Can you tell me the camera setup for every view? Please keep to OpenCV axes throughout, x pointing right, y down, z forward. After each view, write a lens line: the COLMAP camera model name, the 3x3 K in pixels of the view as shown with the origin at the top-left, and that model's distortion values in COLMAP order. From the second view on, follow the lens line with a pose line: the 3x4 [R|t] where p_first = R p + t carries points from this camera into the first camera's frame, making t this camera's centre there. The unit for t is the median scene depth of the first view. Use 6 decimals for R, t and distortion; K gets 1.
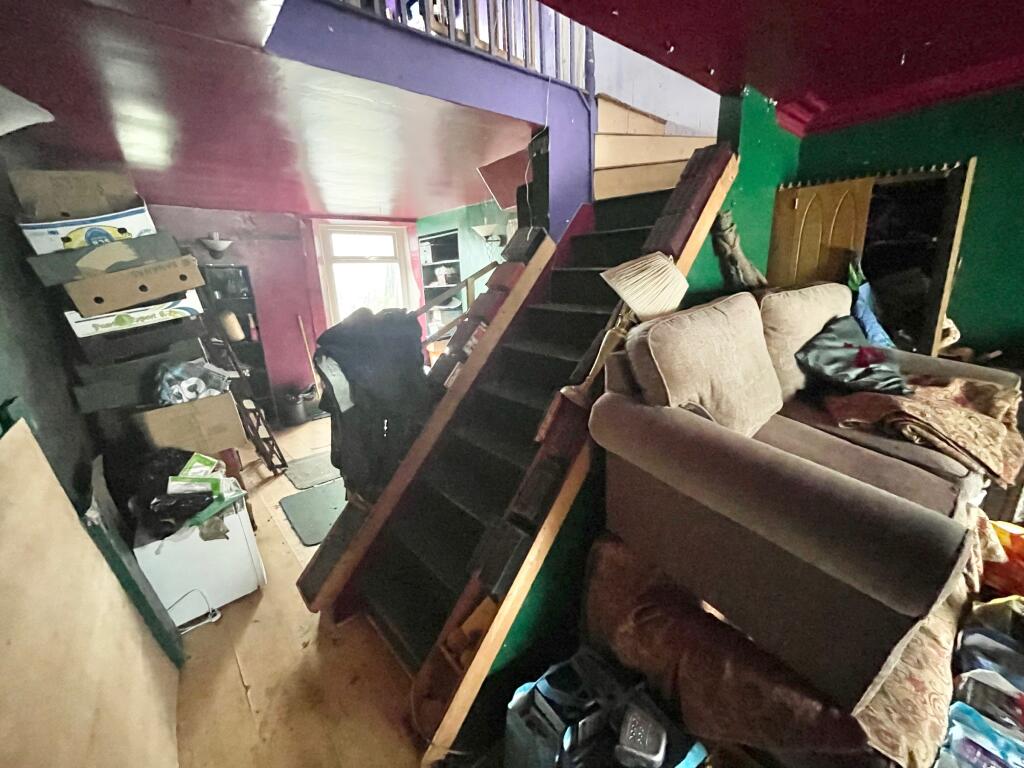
lens RADIAL K [[414.2, 0, 510.1], [0, 414.2, 384.6], [0, 0, 1]] dist [-0.001797, -0.000134]
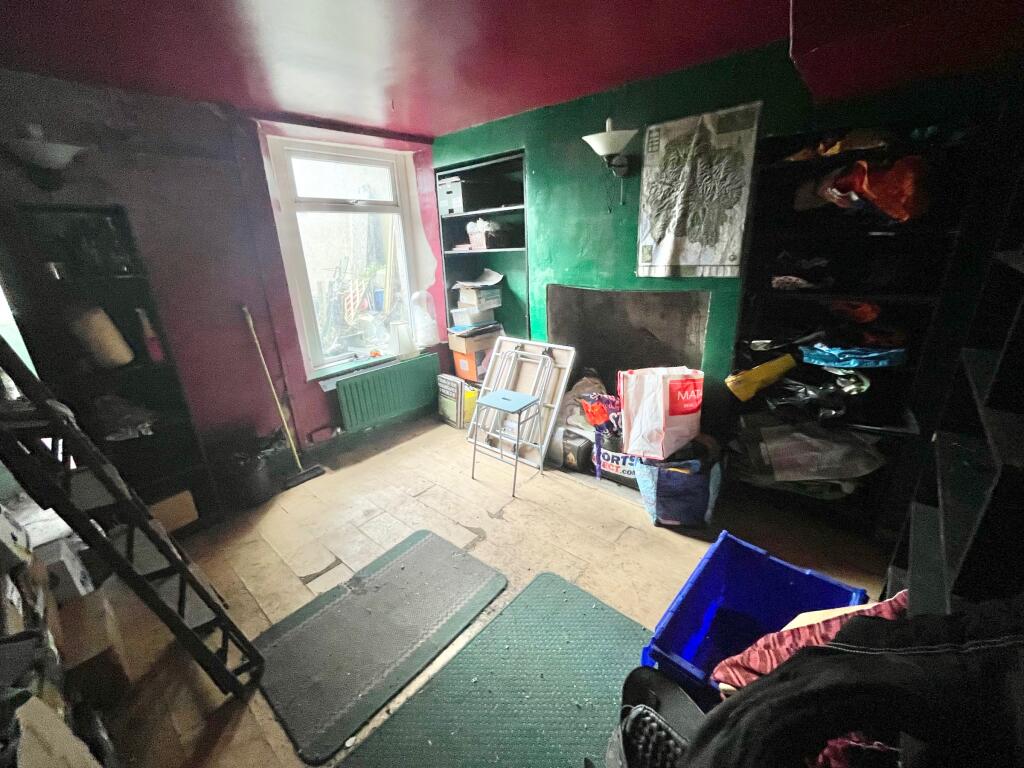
lens RADIAL K [[414.2, 0, 510.1], [0, 414.2, 384.6], [0, 0, 1]] dist [-0.001797, -0.000134]
pose [[0.990448, -0.043352, 0.130893, -0.223674], [0.033480, 0.996492, 0.076703, -0.087635], [-0.133759, -0.071588, 0.988425, 0.381545]]
